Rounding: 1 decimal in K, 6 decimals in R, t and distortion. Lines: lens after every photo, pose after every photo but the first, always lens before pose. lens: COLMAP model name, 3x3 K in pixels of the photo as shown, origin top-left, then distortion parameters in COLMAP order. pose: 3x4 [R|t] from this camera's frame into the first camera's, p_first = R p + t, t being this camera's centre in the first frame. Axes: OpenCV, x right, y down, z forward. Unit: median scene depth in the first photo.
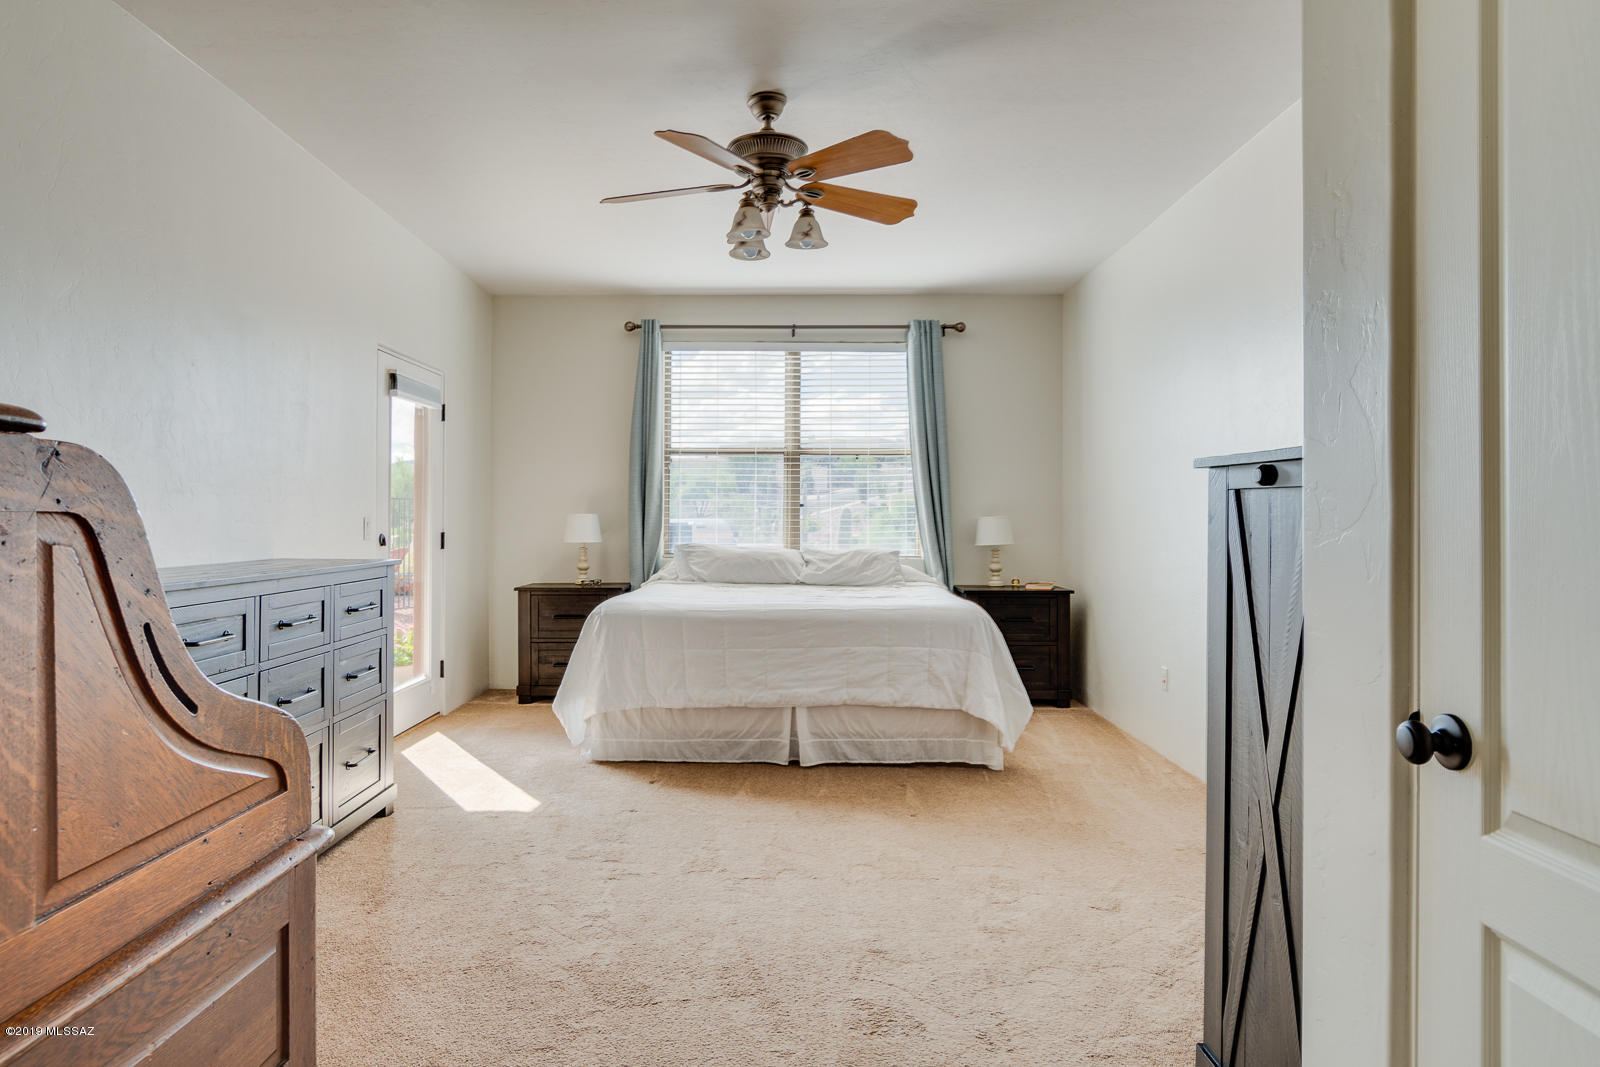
lens RADIAL K [[1007.6, 0, 788.1], [0, 1007.6, 521.9], [0, 0, 1]] dist [0.010903, 0.000665]
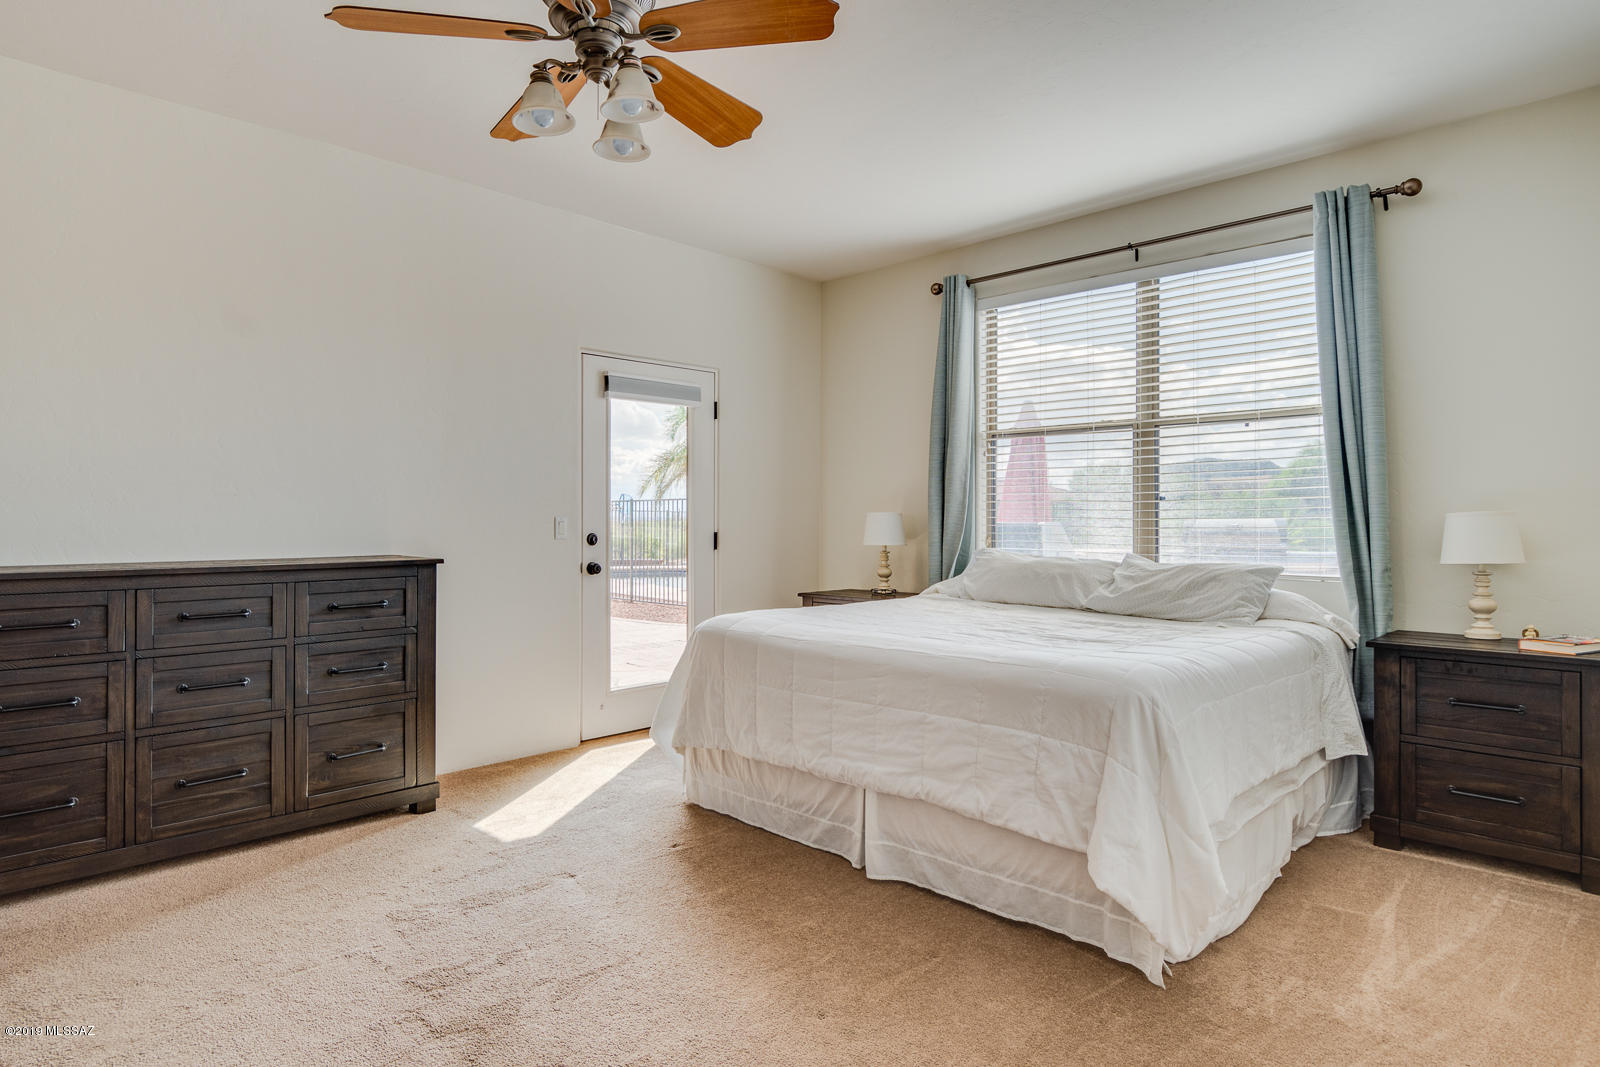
lens RADIAL K [[928.0, 0, 762.8], [0, 928.0, 520.6], [0, 0, 1]] dist [-0.004148, -0.004084]
pose [[0.685524, -0.000184, -0.728050, 0.421006], [-0.000616, 0.999999, -0.000832, -0.000112], [0.728050, 0.001018, 0.685523, 0.506346]]
